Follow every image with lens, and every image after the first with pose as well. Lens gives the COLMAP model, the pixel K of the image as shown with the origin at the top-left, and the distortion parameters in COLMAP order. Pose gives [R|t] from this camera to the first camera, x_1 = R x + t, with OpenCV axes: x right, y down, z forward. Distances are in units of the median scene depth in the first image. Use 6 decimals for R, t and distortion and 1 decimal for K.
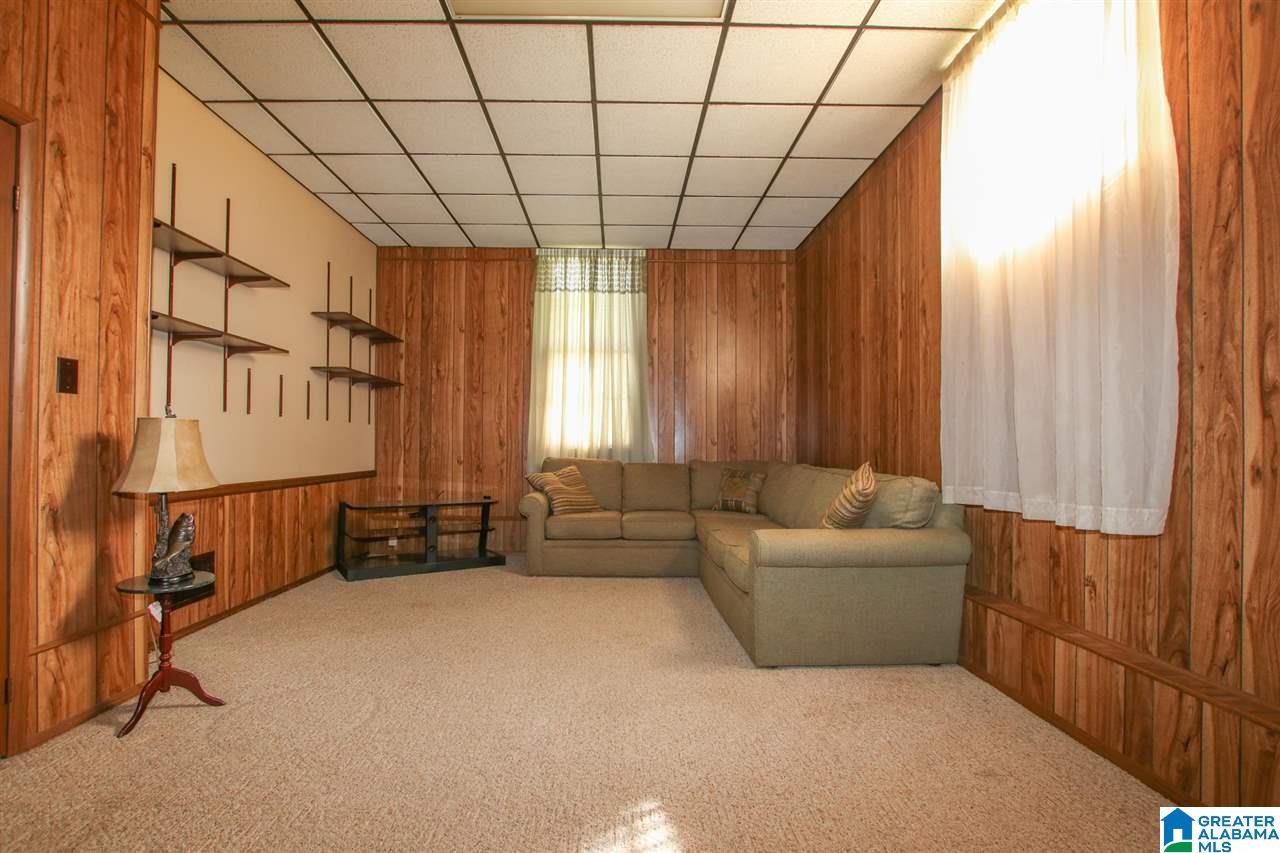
lens RADIAL K [[595.9, 0, 608.3], [0, 595.9, 442.0], [0, 0, 1]] dist [-0.031282, 0.004771]
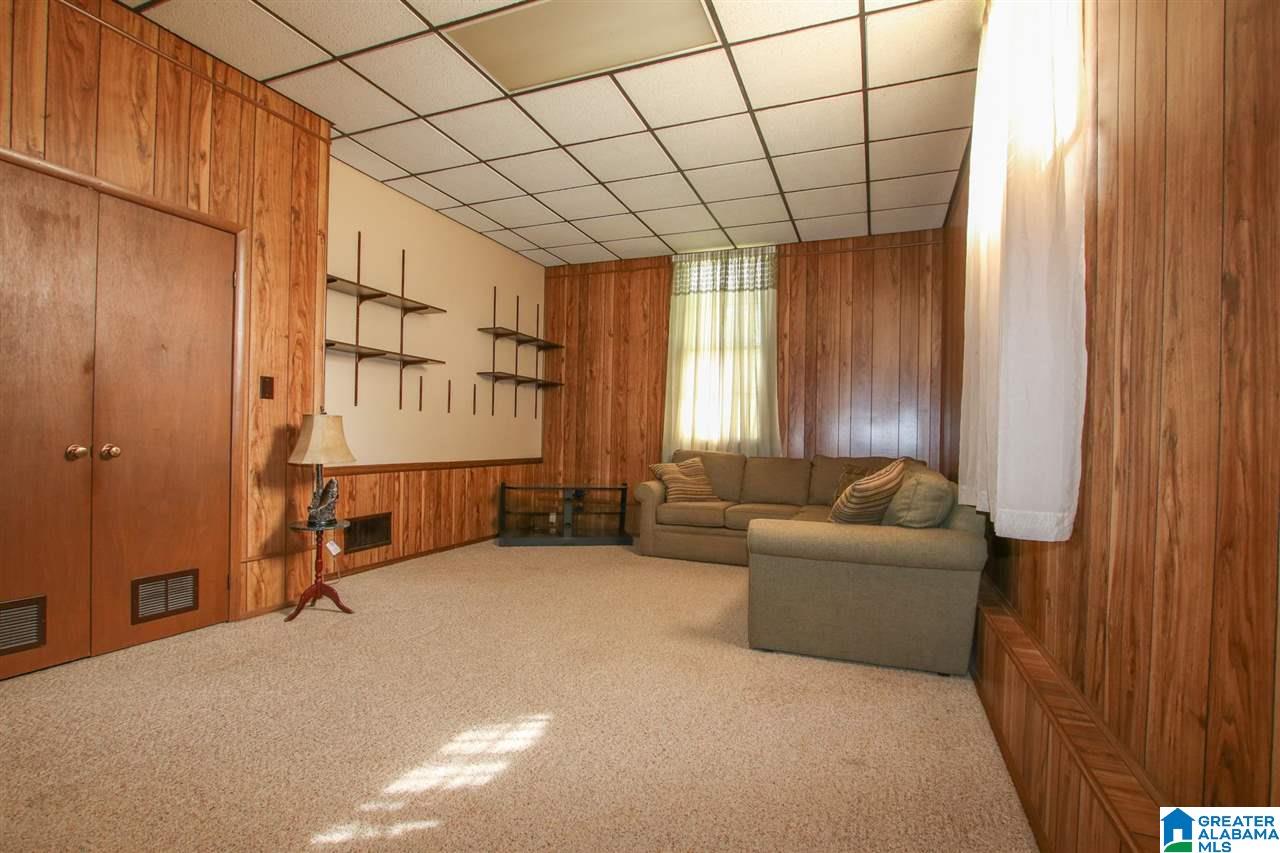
lens RADIAL K [[595.9, 0, 615.6], [0, 595.9, 443.3], [0, 0, 1]] dist [-0.031282, 0.004771]
pose [[0.919484, 0.016449, -0.392784, 0.459465], [-0.011834, 0.999830, 0.014167, 0.001561], [0.392950, -0.008378, 0.919522, -0.073507]]
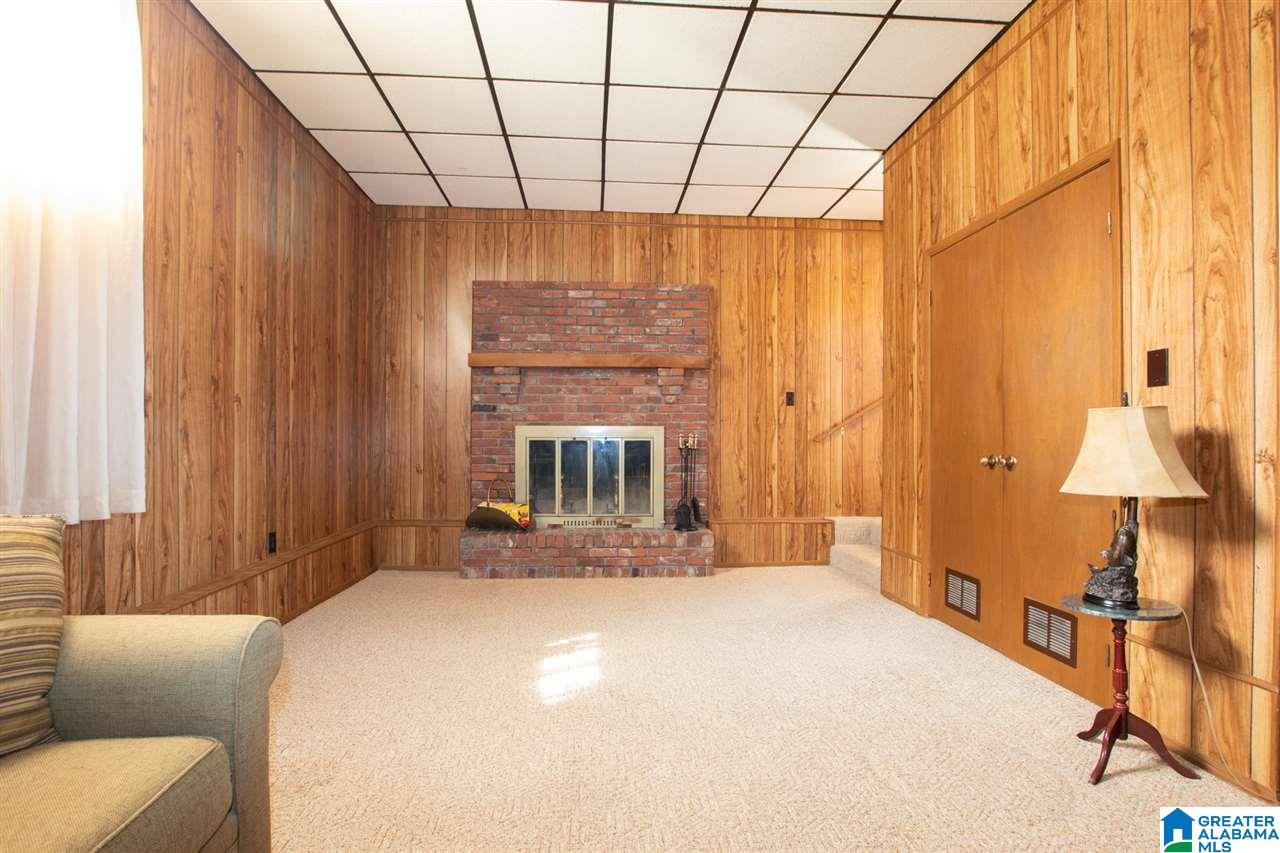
lens RADIAL K [[595.9, 0, 637.7], [0, 595.9, 436.7], [0, 0, 1]] dist [-0.031282, 0.004771]
pose [[-0.995962, -0.007028, -0.089501, -0.001082], [-0.006117, 0.999927, -0.010442, 0.010960], [0.089568, -0.009852, -0.995932, 1.545180]]
